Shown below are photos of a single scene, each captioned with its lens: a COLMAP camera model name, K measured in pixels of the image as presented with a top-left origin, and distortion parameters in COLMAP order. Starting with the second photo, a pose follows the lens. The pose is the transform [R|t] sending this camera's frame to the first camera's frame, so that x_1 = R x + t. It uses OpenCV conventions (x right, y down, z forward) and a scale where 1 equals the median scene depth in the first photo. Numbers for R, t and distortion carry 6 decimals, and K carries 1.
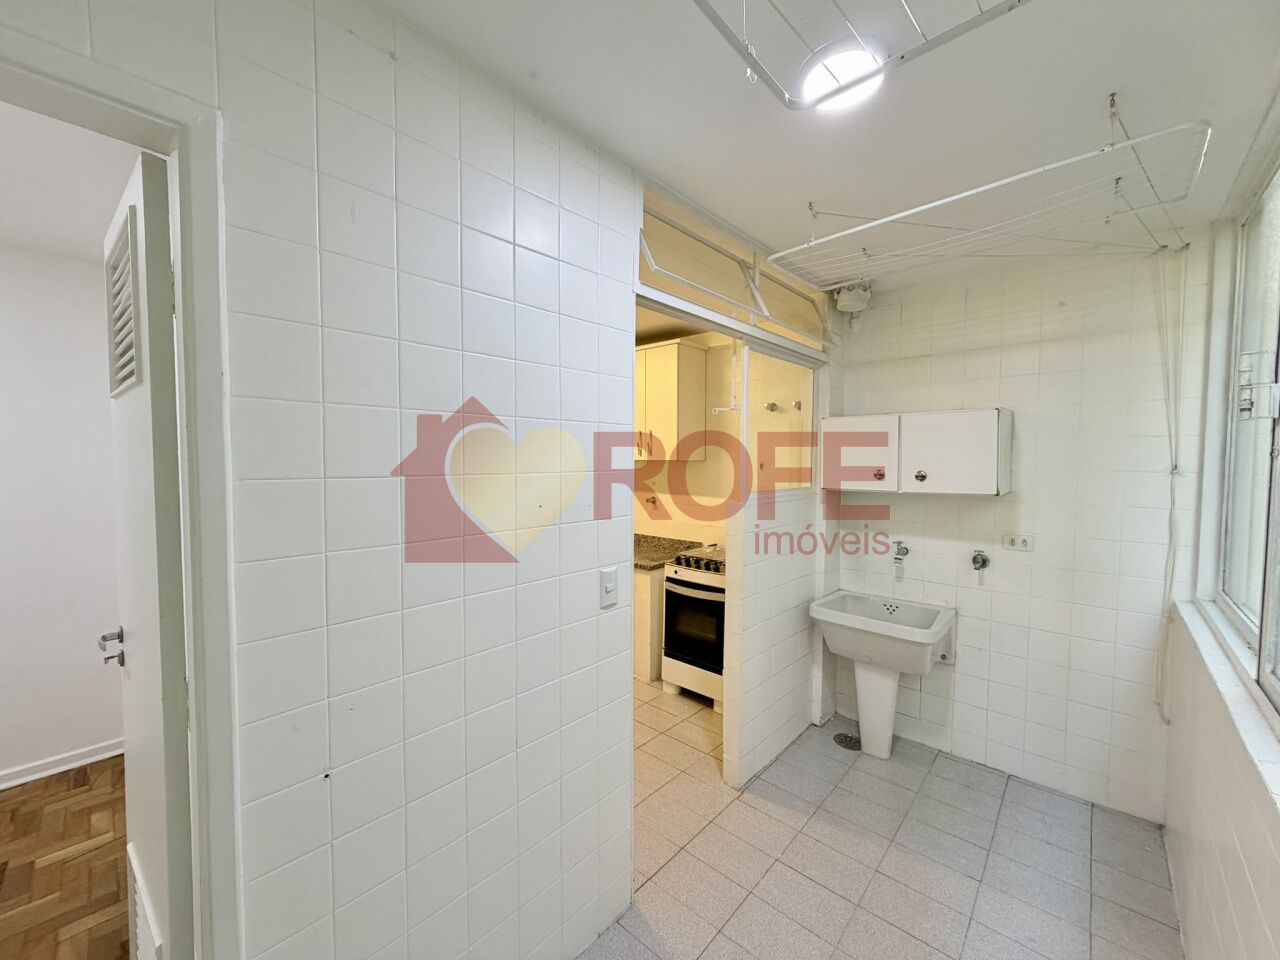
lens RADIAL K [[508.6, 0, 636.0], [0, 508.6, 480.8], [0, 0, 1]] dist [-0.001604, 0.000416]
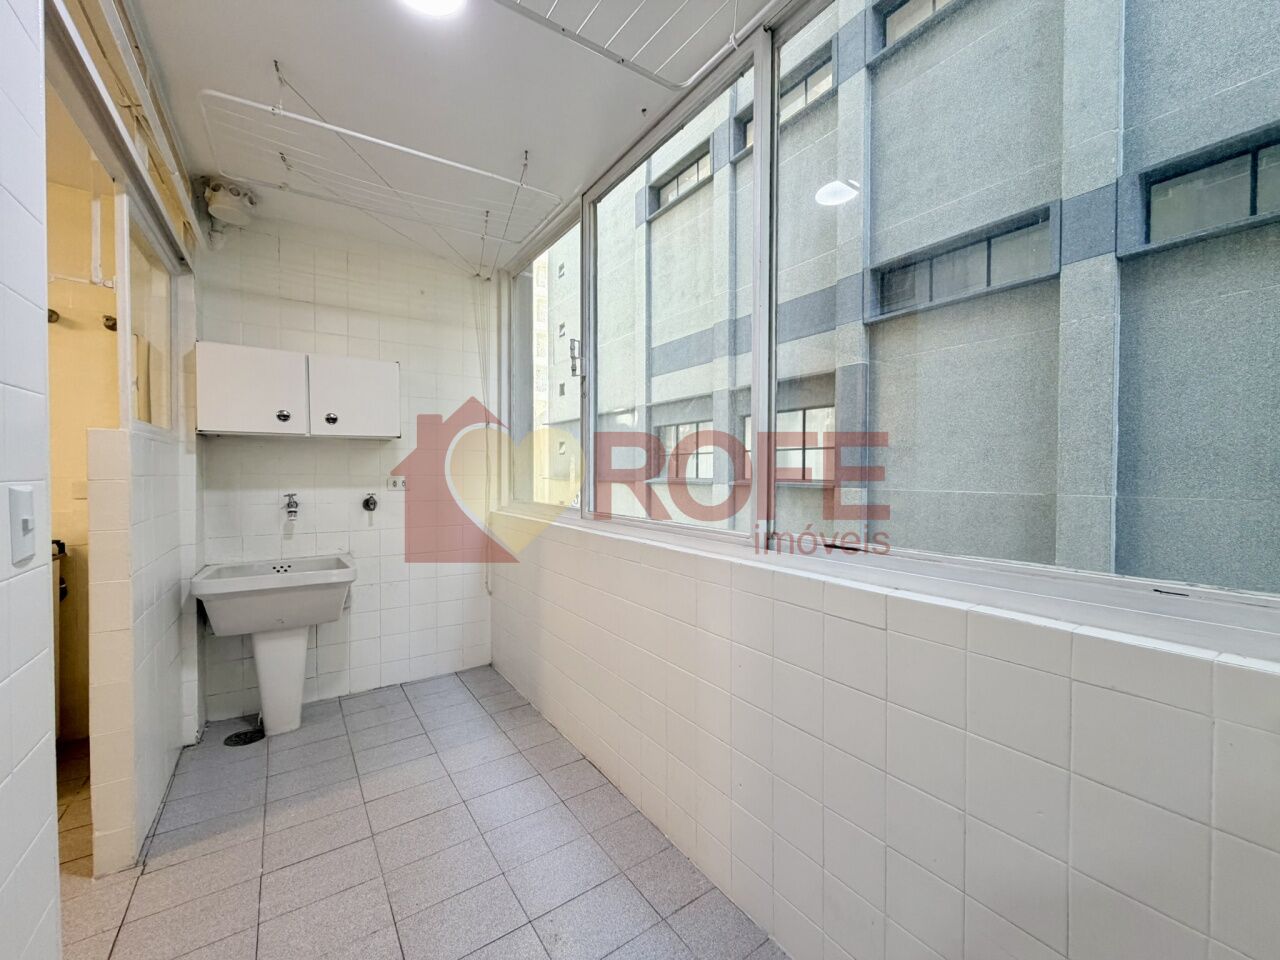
lens RADIAL K [[508.6, 0, 637.0], [0, 508.6, 480.1], [0, 0, 1]] dist [-0.001604, 0.000416]
pose [[0.230331, -0.019398, 0.972919, -0.250951], [0.042023, 0.999067, 0.009971, 0.116137], [-0.972205, 0.038588, 0.230931, 0.176856]]
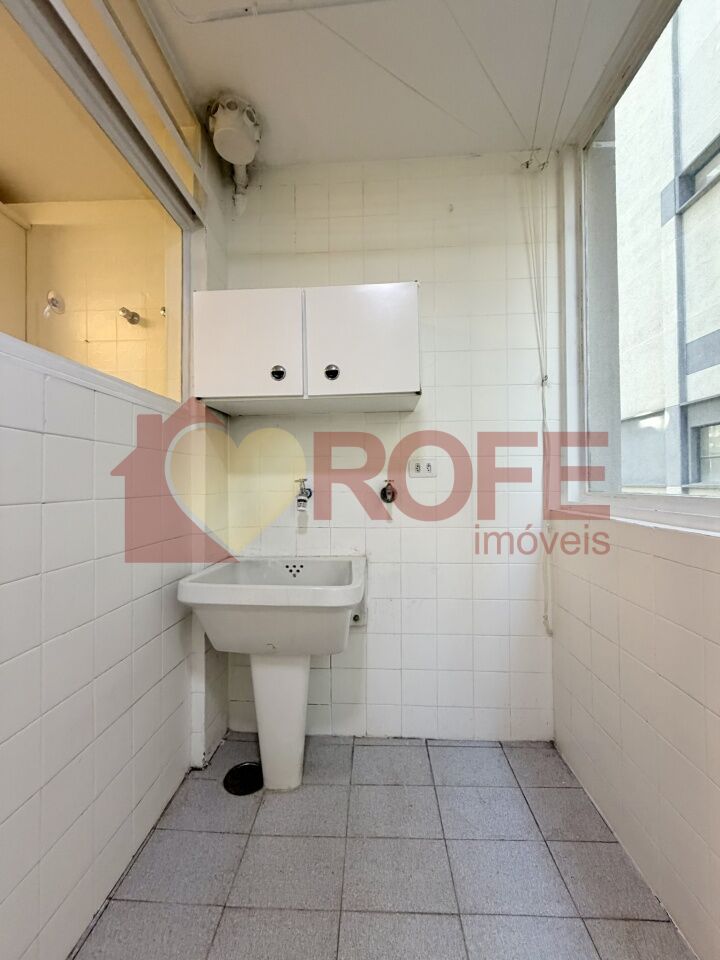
lens RADIAL K [[381.5, 0, 358.9], [0, 381.5, 475.7], [0, 0, 1]] dist [-0.001604, 0.000416]
pose [[0.771379, -0.000090, 0.636376, 0.226655], [0.038200, 0.998203, -0.046163, 0.150396], [-0.635228, 0.059919, 0.769997, 0.522284]]
